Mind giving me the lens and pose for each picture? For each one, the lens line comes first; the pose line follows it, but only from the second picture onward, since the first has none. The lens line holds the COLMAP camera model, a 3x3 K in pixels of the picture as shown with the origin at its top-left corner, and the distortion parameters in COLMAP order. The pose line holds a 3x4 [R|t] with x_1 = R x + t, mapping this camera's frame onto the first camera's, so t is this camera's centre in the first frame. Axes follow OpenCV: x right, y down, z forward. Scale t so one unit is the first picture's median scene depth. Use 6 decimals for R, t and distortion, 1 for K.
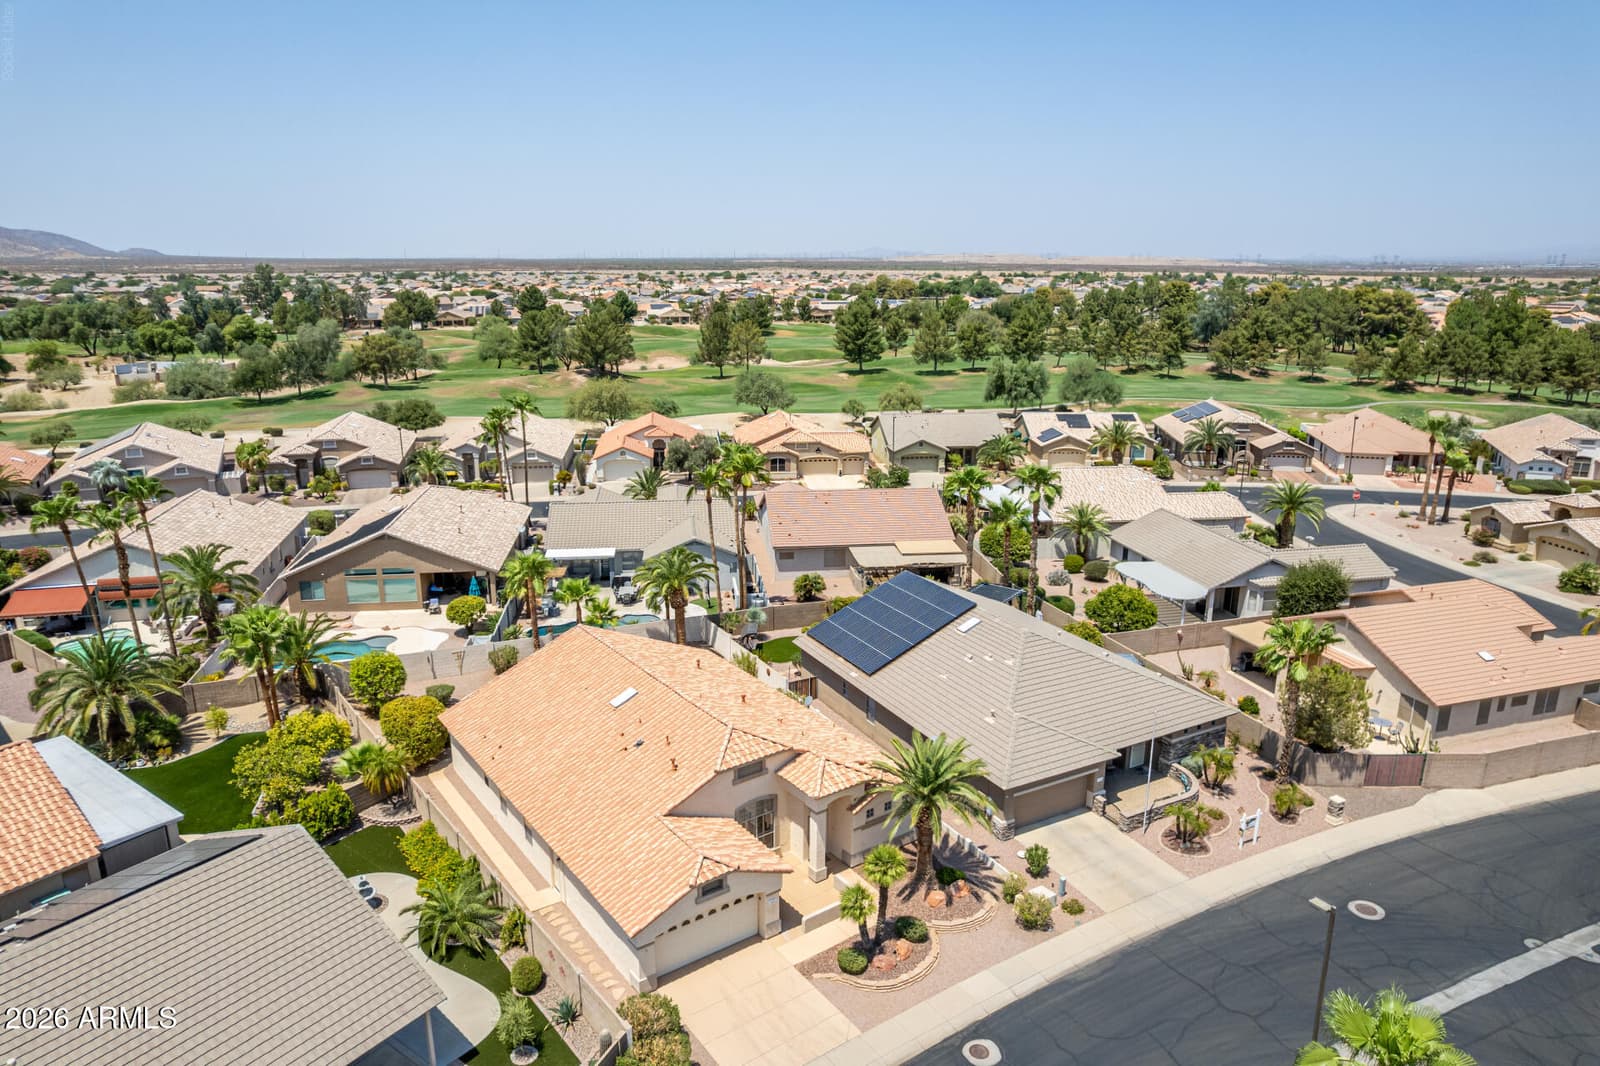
lens RADIAL K [[1019.4, 0, 803.6], [0, 1019.4, 535.0], [0, 0, 1]] dist [-0.067656, 0.056660]
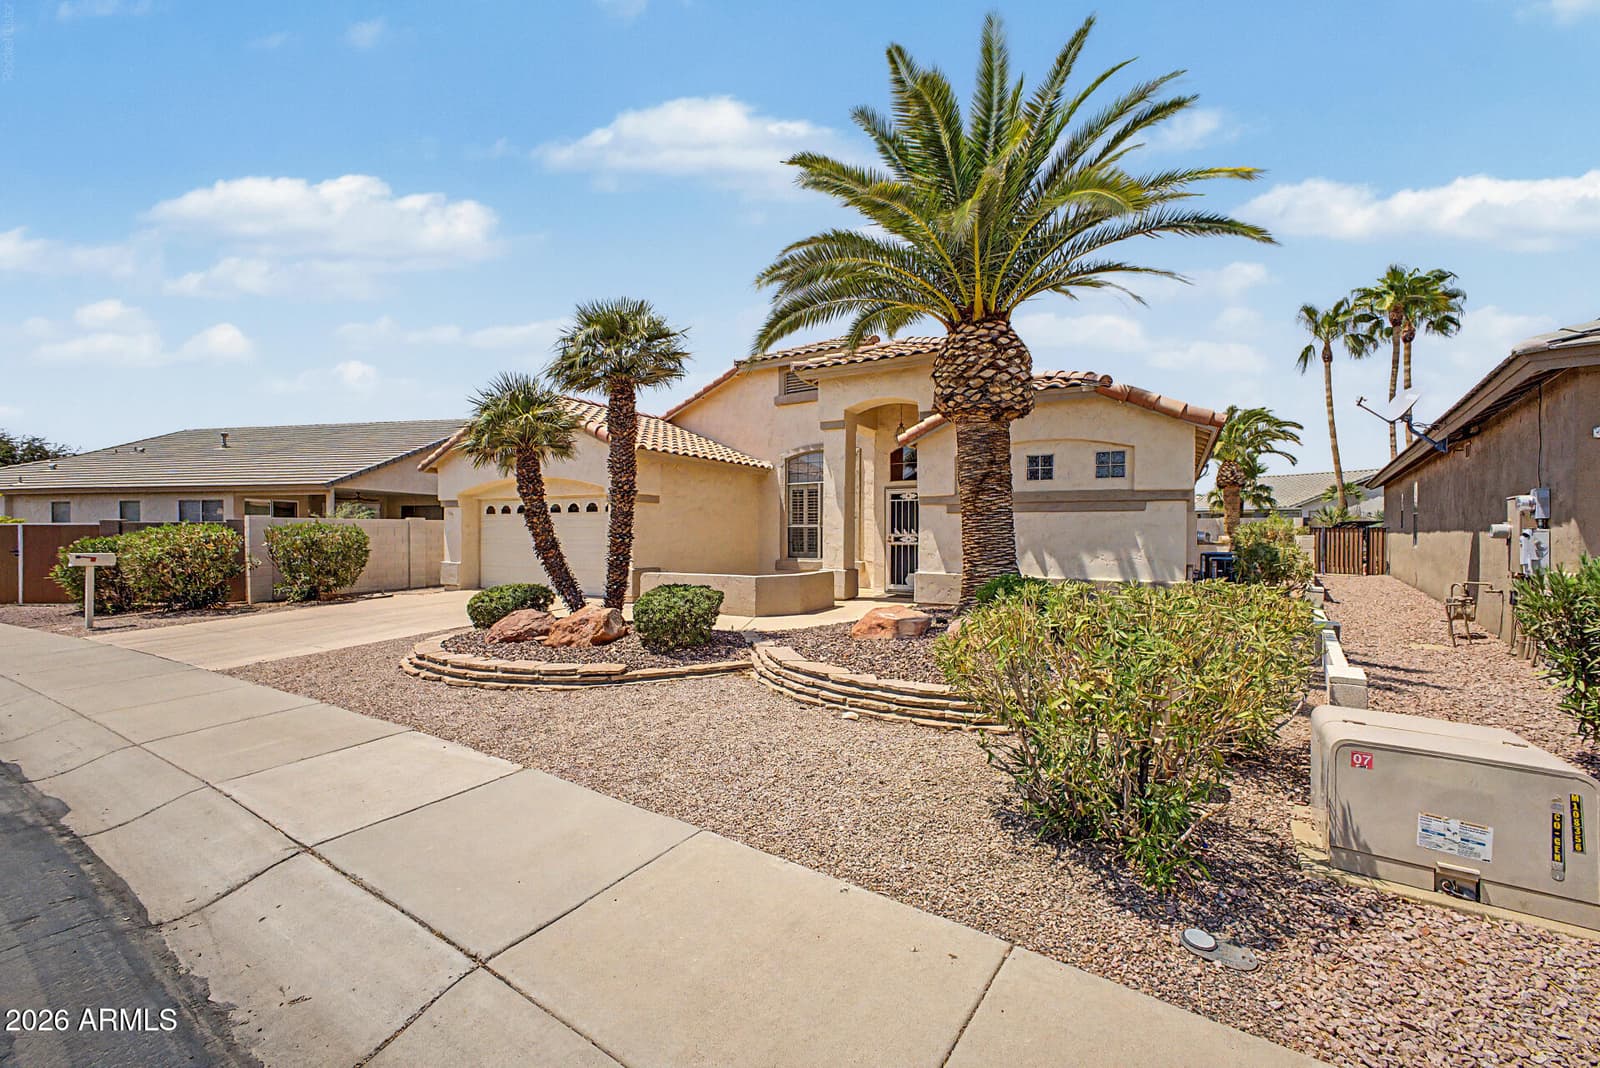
lens RADIAL K [[635.4, 0, 798.2], [0, 635.4, 534.8], [0, 0, 1]] dist [0.016247, -0.002819]
pose [[0.397899, 0.001248, -0.917428, 0.070895], [-0.237870, 0.965942, -0.101853, 0.091874], [0.886055, 0.258756, 0.384644, 0.231694]]
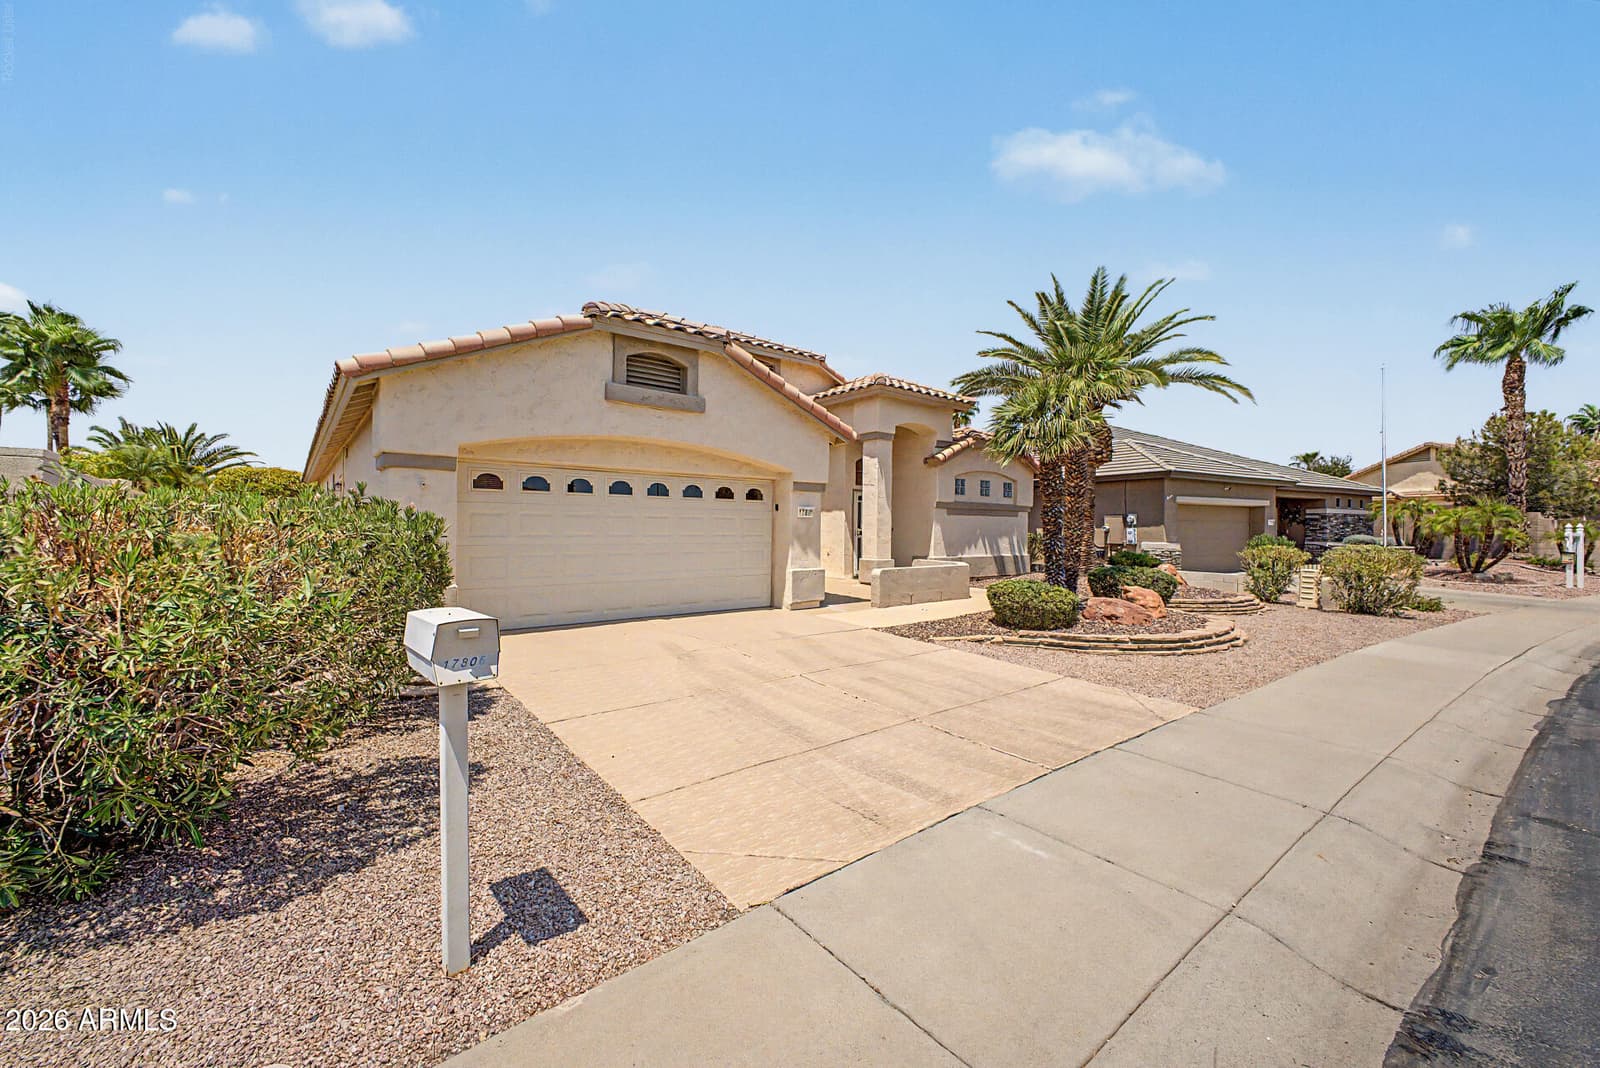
lens RADIAL K [[635.4, 0, 803.2], [0, 635.4, 528.0], [0, 0, 1]] dist [0.016247, -0.002819]
pose [[0.999116, 0.004481, 0.041801, -0.010406], [0.006558, 0.965515, -0.260265, 0.105871], [-0.041525, 0.260309, 0.964632, 0.179759]]
